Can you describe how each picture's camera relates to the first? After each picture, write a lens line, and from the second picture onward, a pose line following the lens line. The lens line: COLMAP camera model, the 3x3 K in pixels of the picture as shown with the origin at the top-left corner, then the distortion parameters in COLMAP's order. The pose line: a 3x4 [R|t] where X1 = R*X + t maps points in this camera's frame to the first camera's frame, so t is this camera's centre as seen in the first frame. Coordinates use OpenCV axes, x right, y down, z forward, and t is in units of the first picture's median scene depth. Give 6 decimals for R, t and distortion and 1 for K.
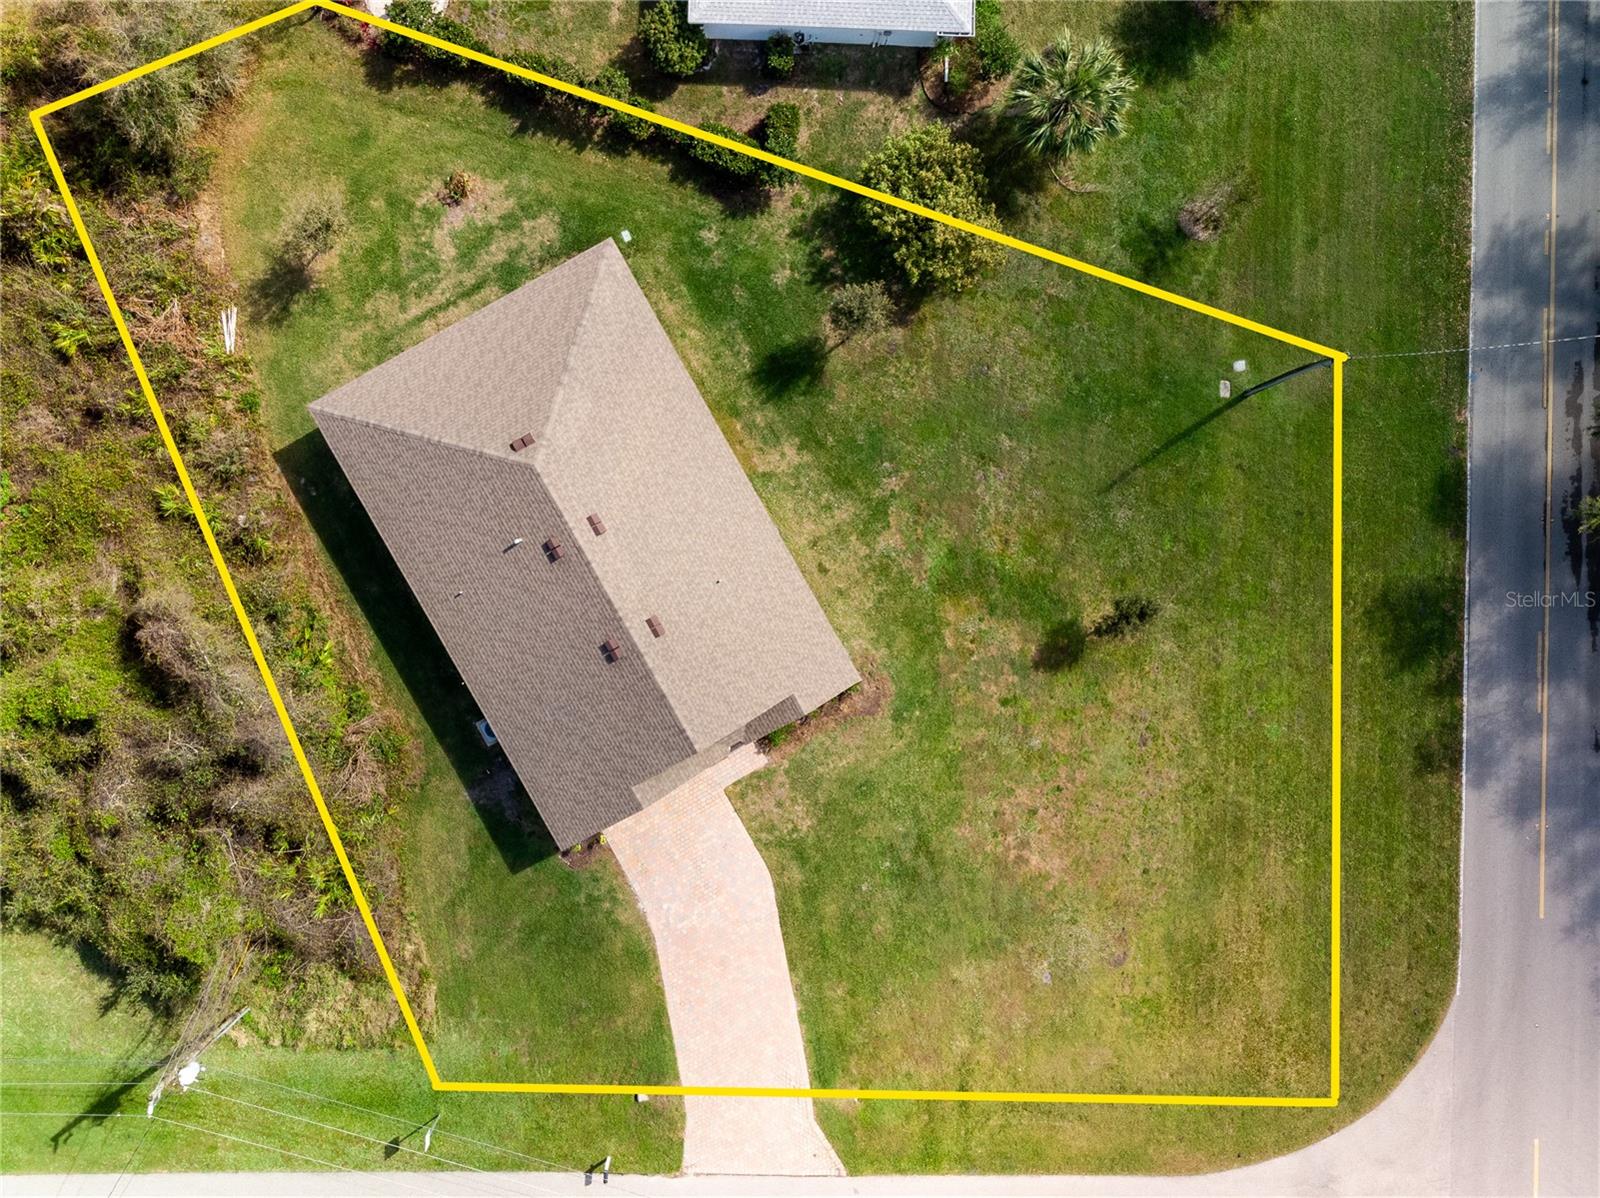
lens RADIAL K [[1352.4, 0, 763.5], [0, 1352.4, 598.2], [0, 0, 1]] dist [0.021286, -0.000094]
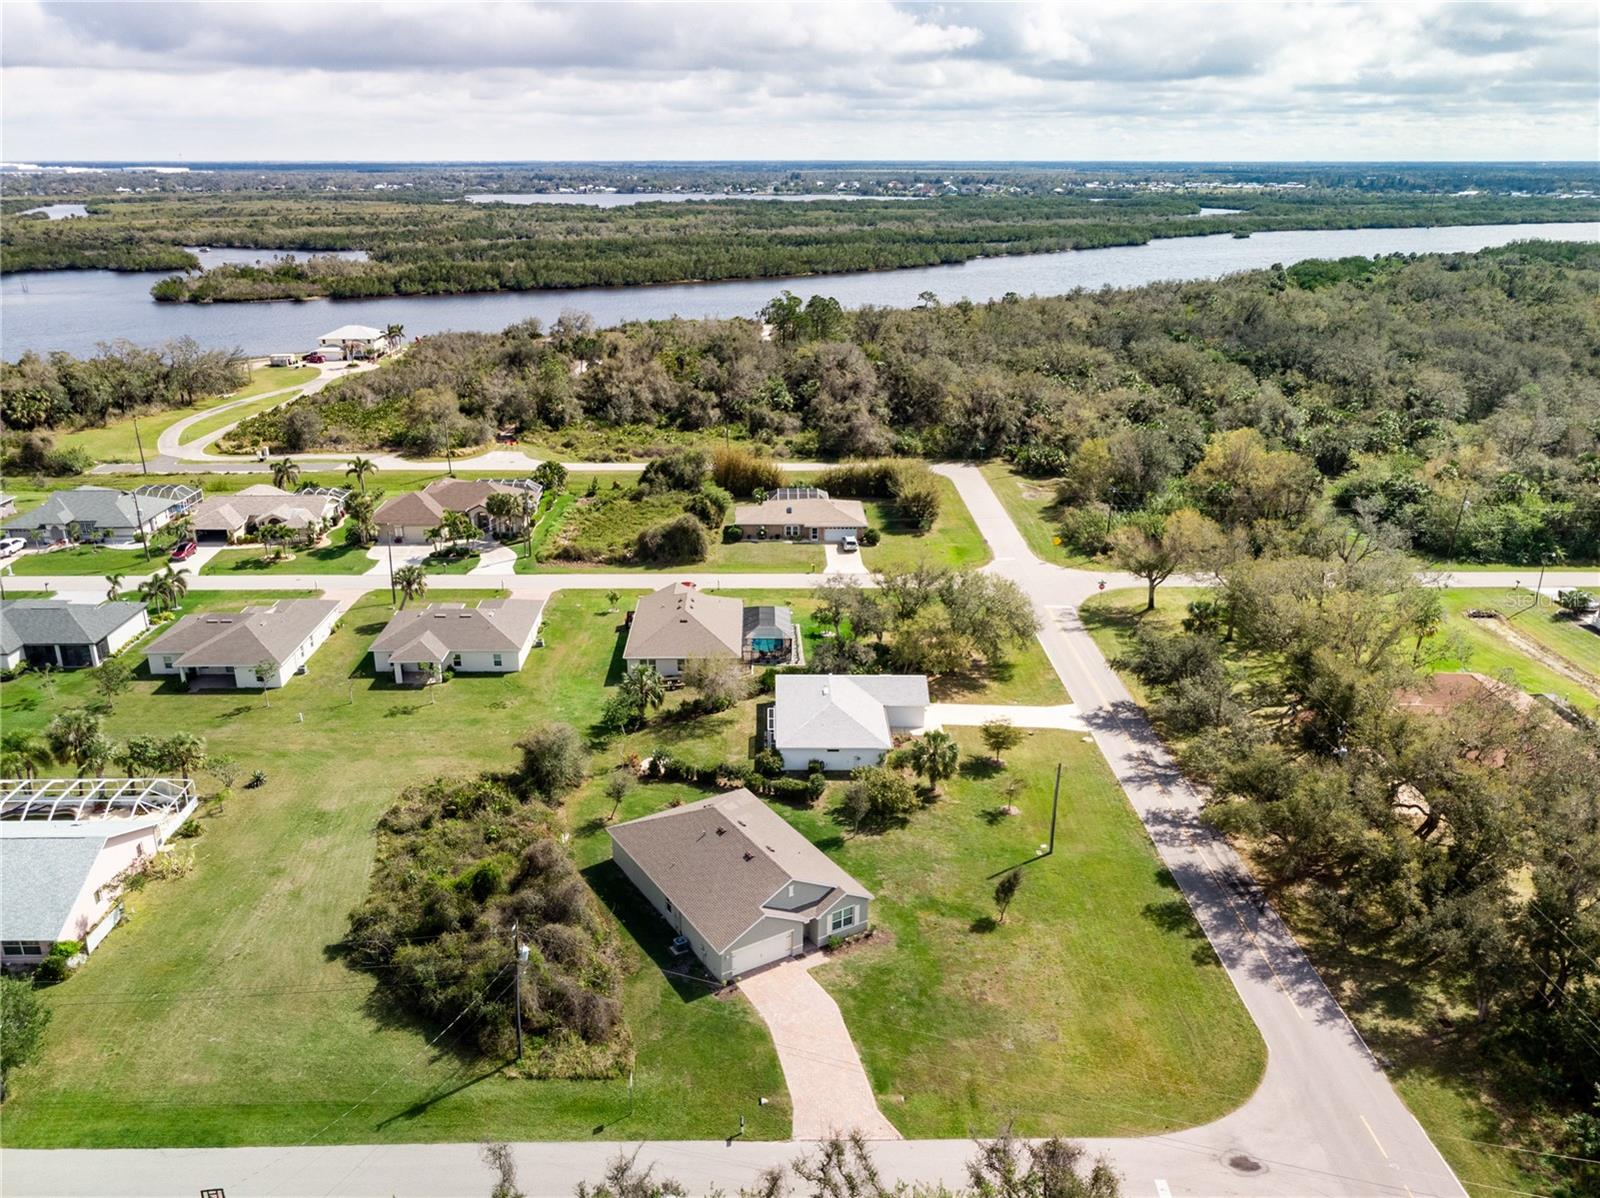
lens RADIAL K [[1265.3, 0, 800.0], [0, 1265.3, 599.0], [0, 0, 1]] dist [0.097065, -0.305821]
pose [[0.998710, -0.033310, 0.038335, -0.084998], [0.047299, 0.335229, -0.940949, 1.537805], [0.018492, 0.941548, 0.336372, -0.019505]]
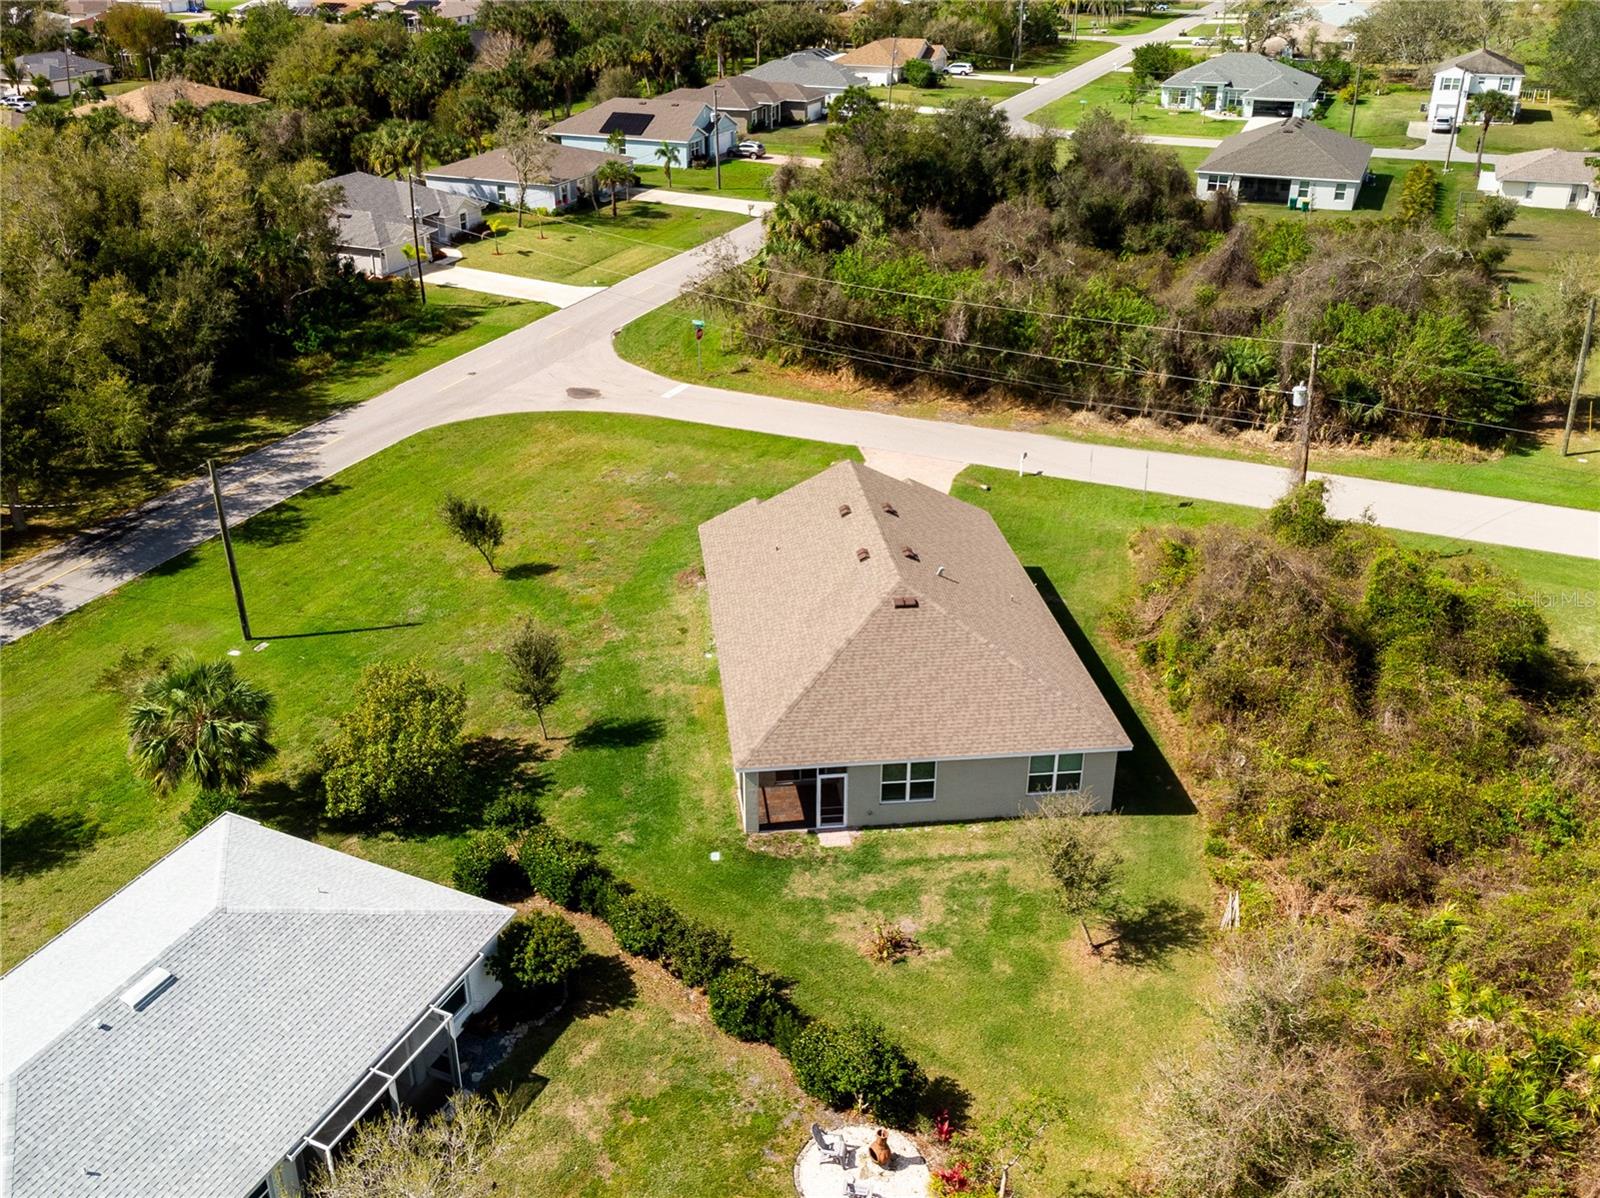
lens RADIAL K [[1352.4, 0, 763.5], [0, 1352.4, 598.2], [0, 0, 1]] dist [0.021286, -0.000094]
pose [[-0.915527, -0.207424, 0.344652, -0.370748], [0.401819, -0.431690, 0.807580, -0.833550], [-0.018729, 0.877849, 0.478571, 0.466929]]
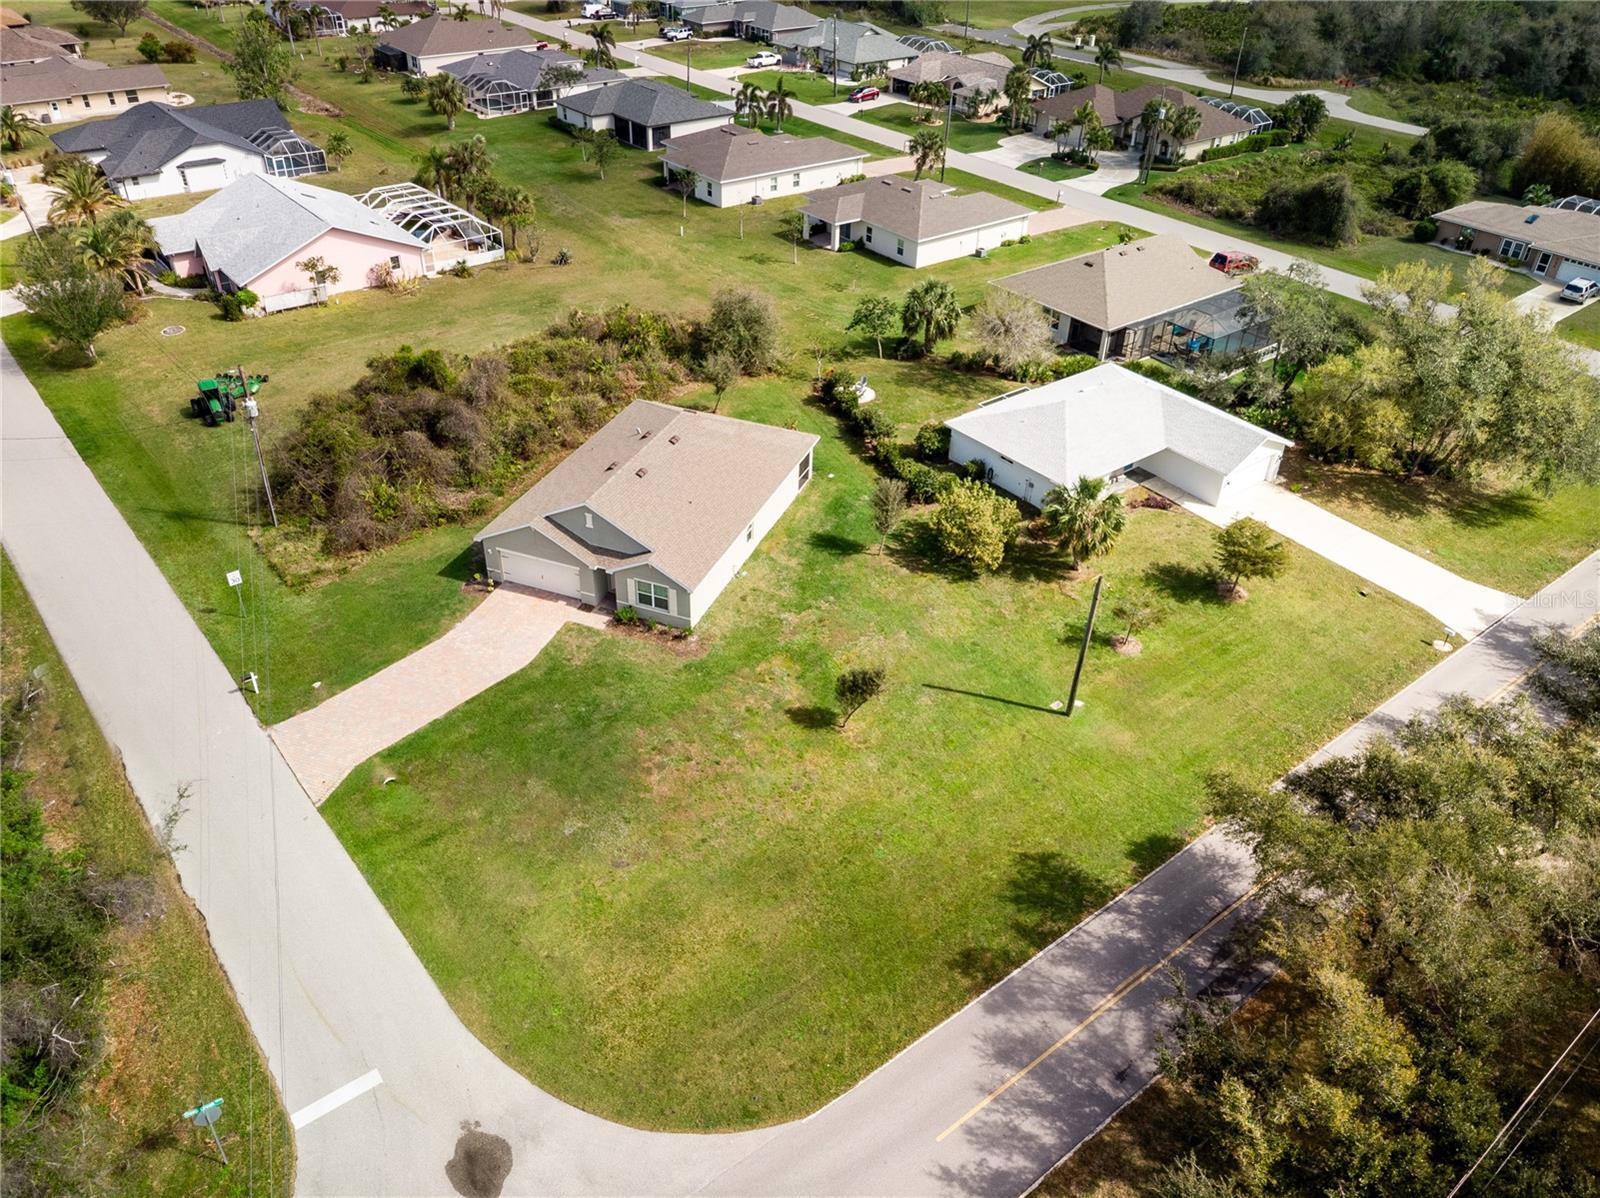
lens RADIAL K [[1233.4, 0, 800.0], [0, 1233.4, 599.0], [0, 0, 1]] dist [0.009938, 0.004146]
pose [[0.637887, 0.425230, -0.642090, 0.883092], [-0.769931, 0.333149, -0.544260, 0.615733], [-0.017524, 0.841541, 0.539909, 0.317872]]
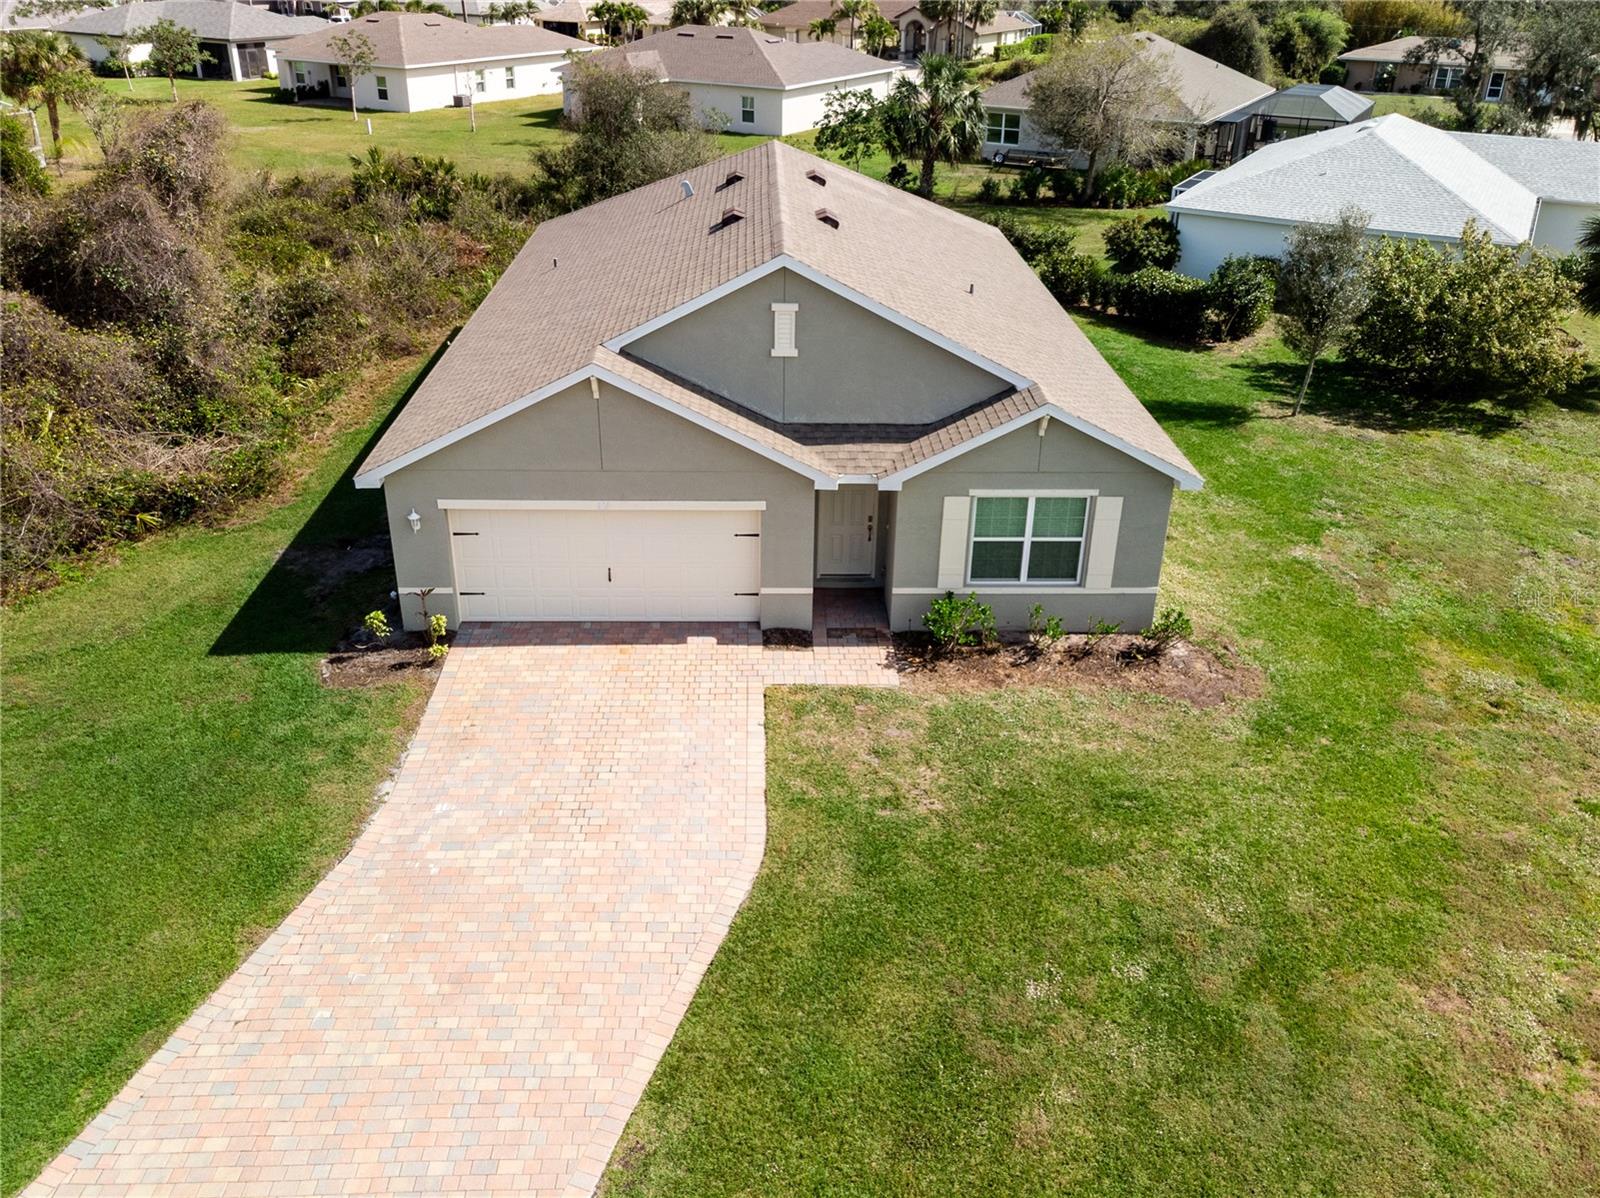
lens RADIAL K [[1292.3, 0, 800.0], [0, 1292.3, 599.0], [0, 0, 1]] dist [-0.001871, -0.012772]
pose [[0.885389, 0.195148, -0.421904, 0.128323], [-0.464760, 0.389492, -0.795169, 0.416280], [0.009152, 0.900118, 0.435550, 0.811348]]
